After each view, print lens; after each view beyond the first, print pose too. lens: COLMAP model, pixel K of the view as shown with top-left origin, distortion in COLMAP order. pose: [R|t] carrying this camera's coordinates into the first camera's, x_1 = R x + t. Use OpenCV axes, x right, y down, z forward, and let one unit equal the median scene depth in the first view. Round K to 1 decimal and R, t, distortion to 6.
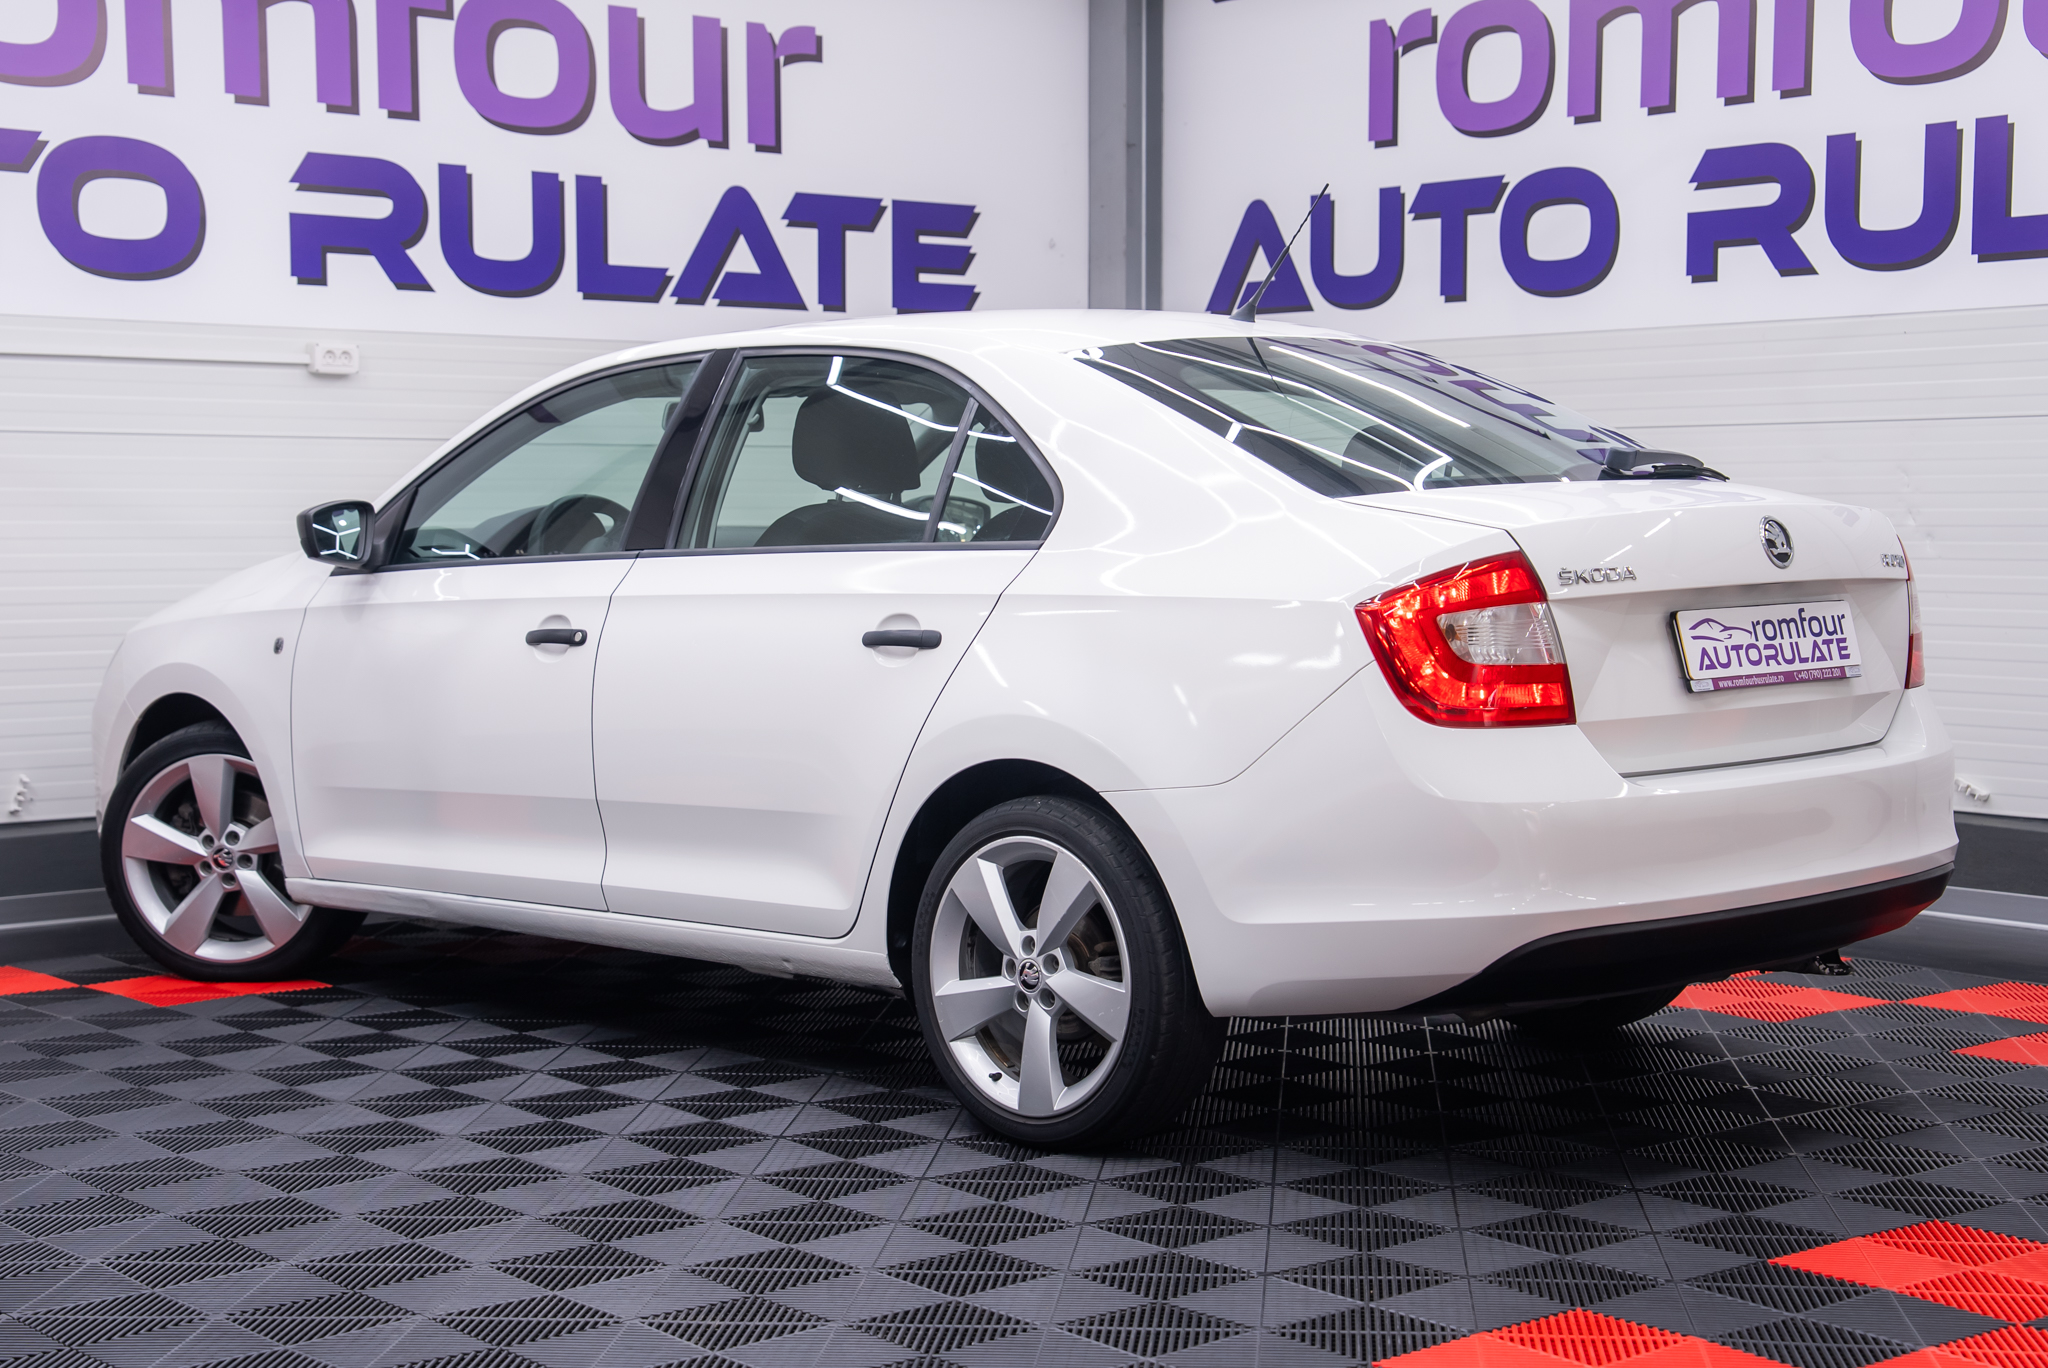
lens RADIAL K [[3333.5, 0, 1029.1], [0, 3333.5, 723.7], [0, 0, 1]] dist [0.170741, 0.000000]
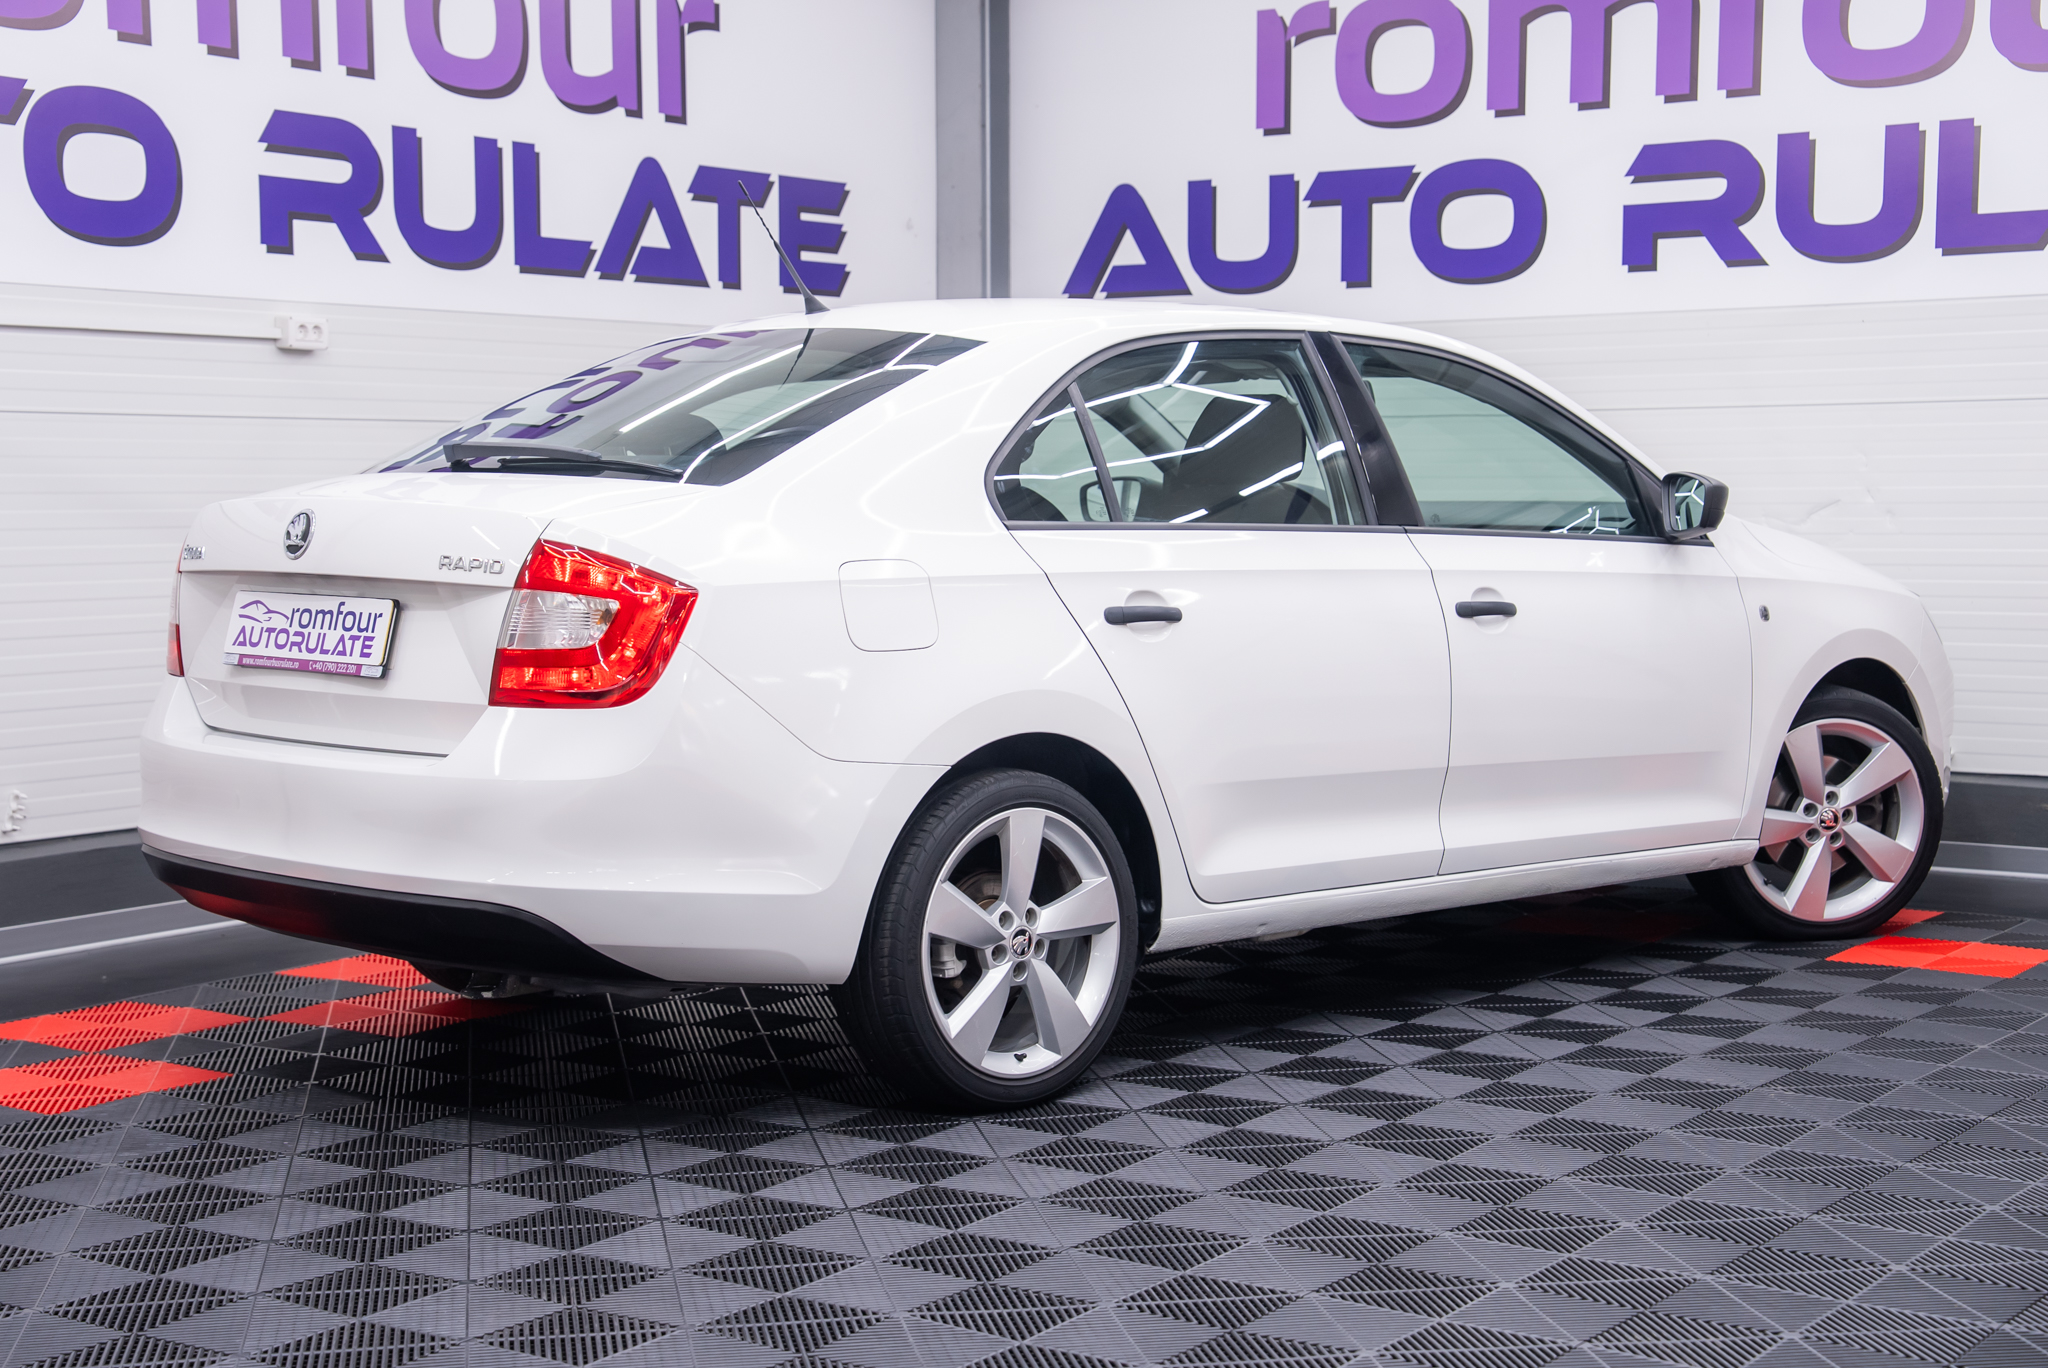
lens RADIAL K [[3333.5, 0, 1026.6], [0, 3333.5, 701.0], [0, 0, 1]] dist [0.170741, 0.000000]
pose [[0.960694, -0.021710, 0.276758, -0.258525], [0.022943, 0.999736, -0.001219, -0.001127], [-0.276659, 0.007521, 0.960939, 0.049373]]
